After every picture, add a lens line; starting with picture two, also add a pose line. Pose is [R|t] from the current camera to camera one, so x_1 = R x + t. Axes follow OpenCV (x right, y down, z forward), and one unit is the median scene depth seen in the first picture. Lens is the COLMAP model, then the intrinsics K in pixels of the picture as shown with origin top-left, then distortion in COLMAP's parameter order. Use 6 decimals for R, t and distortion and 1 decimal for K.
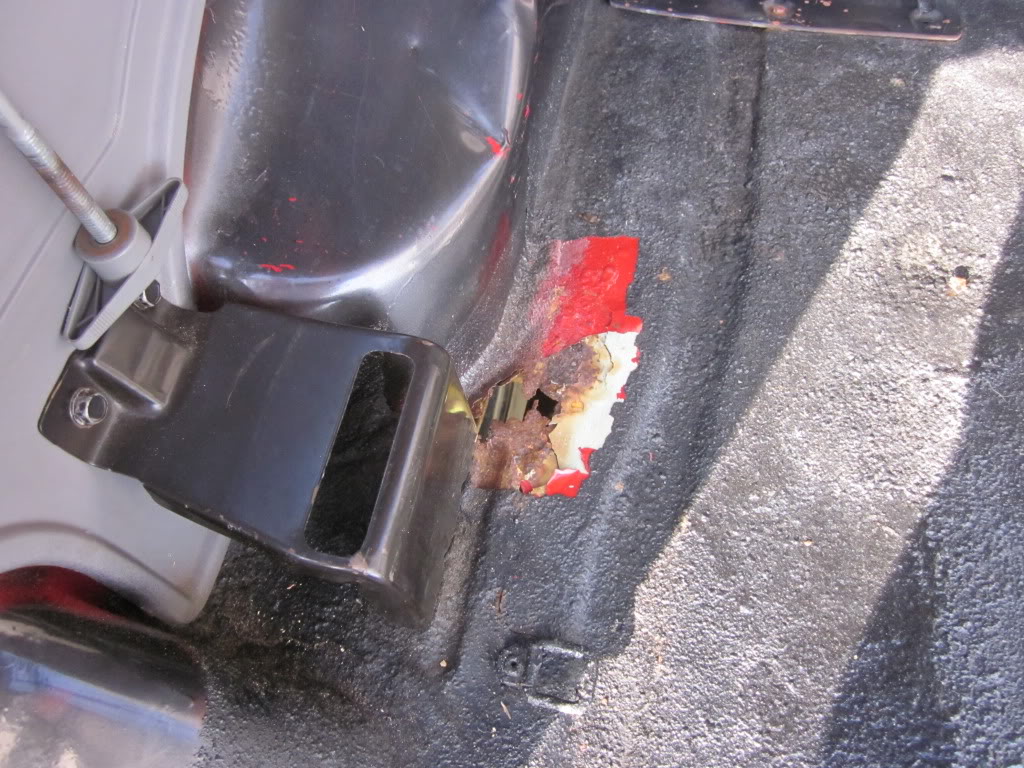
lens RADIAL K [[840.4, 0, 512.0], [0, 840.4, 384.0], [0, 0, 1]] dist [-0.028194, -0.004026]
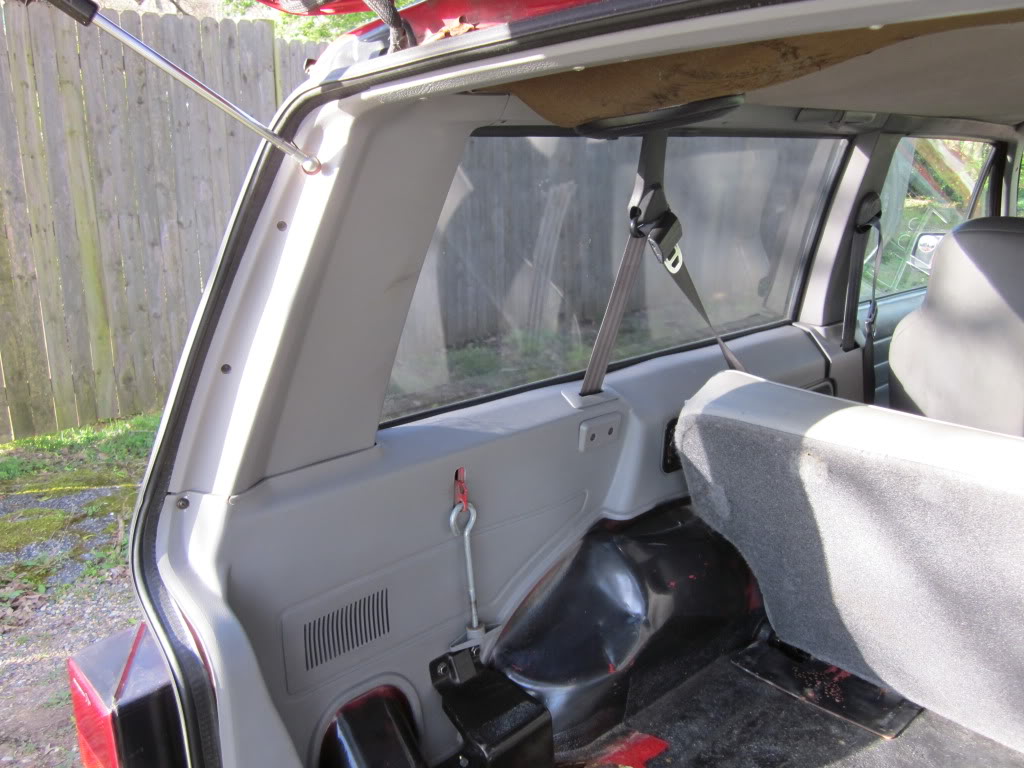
lens RADIAL K [[840.4, 0, 512.0], [0, 840.4, 384.0], [0, 0, 1]] dist [-0.028194, -0.004026]
pose [[0.812842, 0.184076, -0.552634, 1.202903], [-0.513785, 0.673574, -0.531341, 0.796938], [0.274433, 0.715831, 0.642084, -1.674667]]
